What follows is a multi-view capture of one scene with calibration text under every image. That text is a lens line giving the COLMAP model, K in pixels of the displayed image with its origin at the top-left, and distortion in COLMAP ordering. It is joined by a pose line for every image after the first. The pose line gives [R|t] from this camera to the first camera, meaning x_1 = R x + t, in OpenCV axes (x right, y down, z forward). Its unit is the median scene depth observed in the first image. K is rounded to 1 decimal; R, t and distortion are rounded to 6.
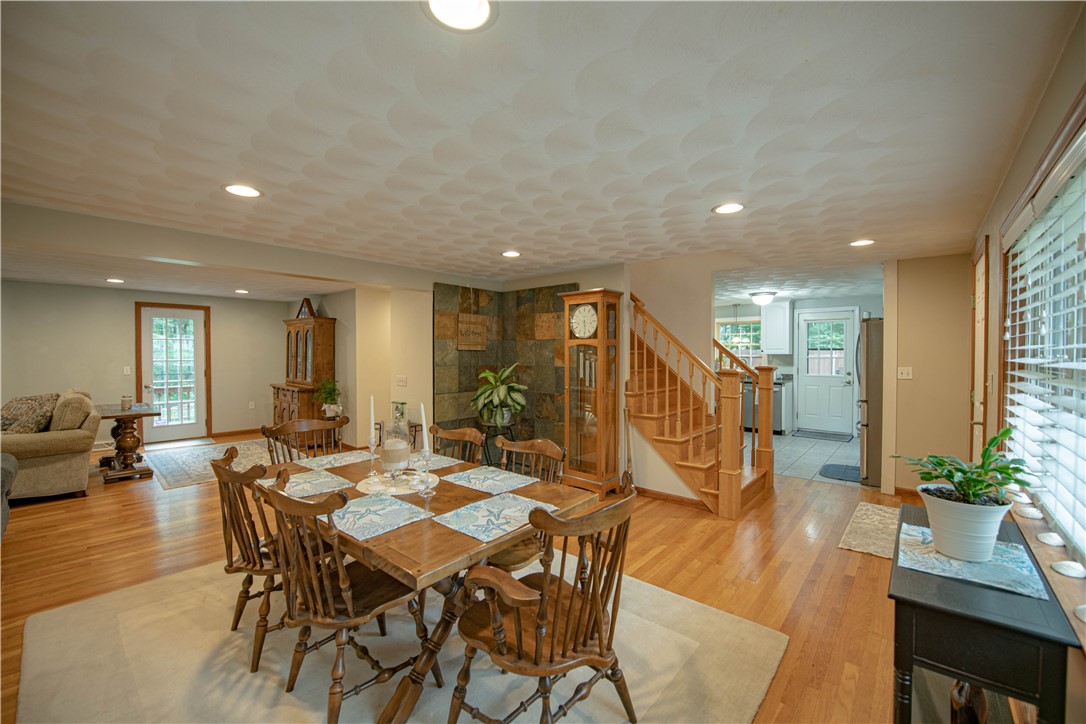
lens RADIAL K [[439.4, 0, 540.1], [0, 439.4, 360.7], [0, 0, 1]] dist [-0.010404, -0.000190]
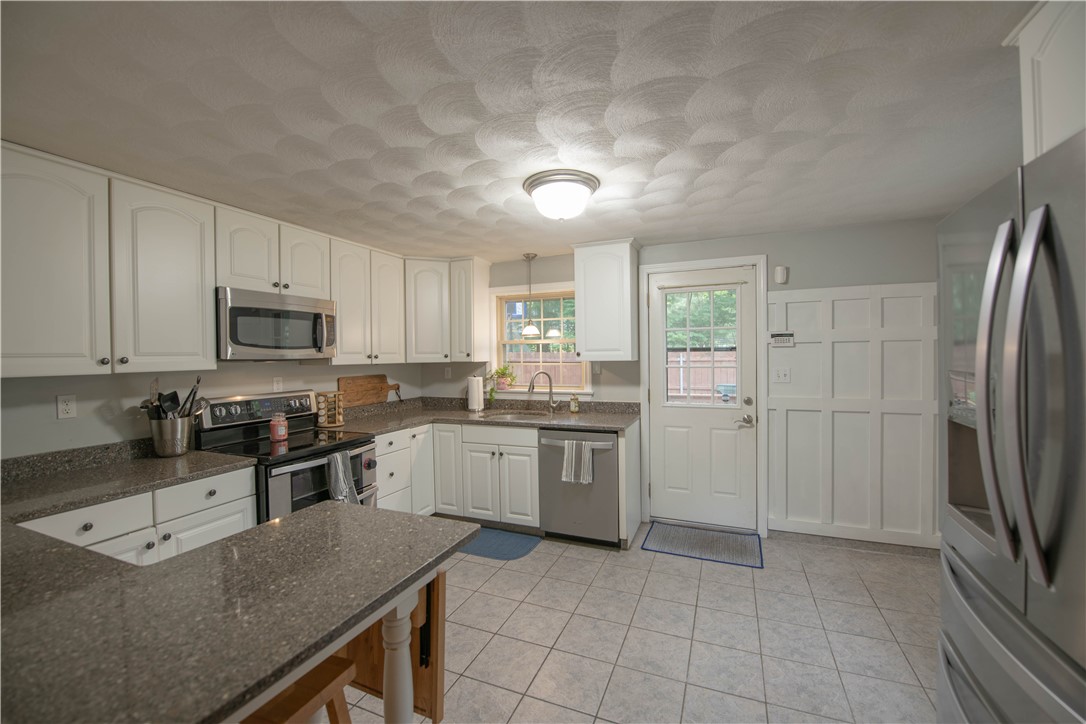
lens RADIAL K [[439.4, 0, 545.2], [0, 439.4, 366.0], [0, 0, 1]] dist [-0.010404, -0.000190]
pose [[0.949893, -0.008764, 0.312453, 0.335483], [0.015714, 0.999682, -0.019731, -0.001296], [-0.312180, 0.023652, 0.949728, 0.586384]]
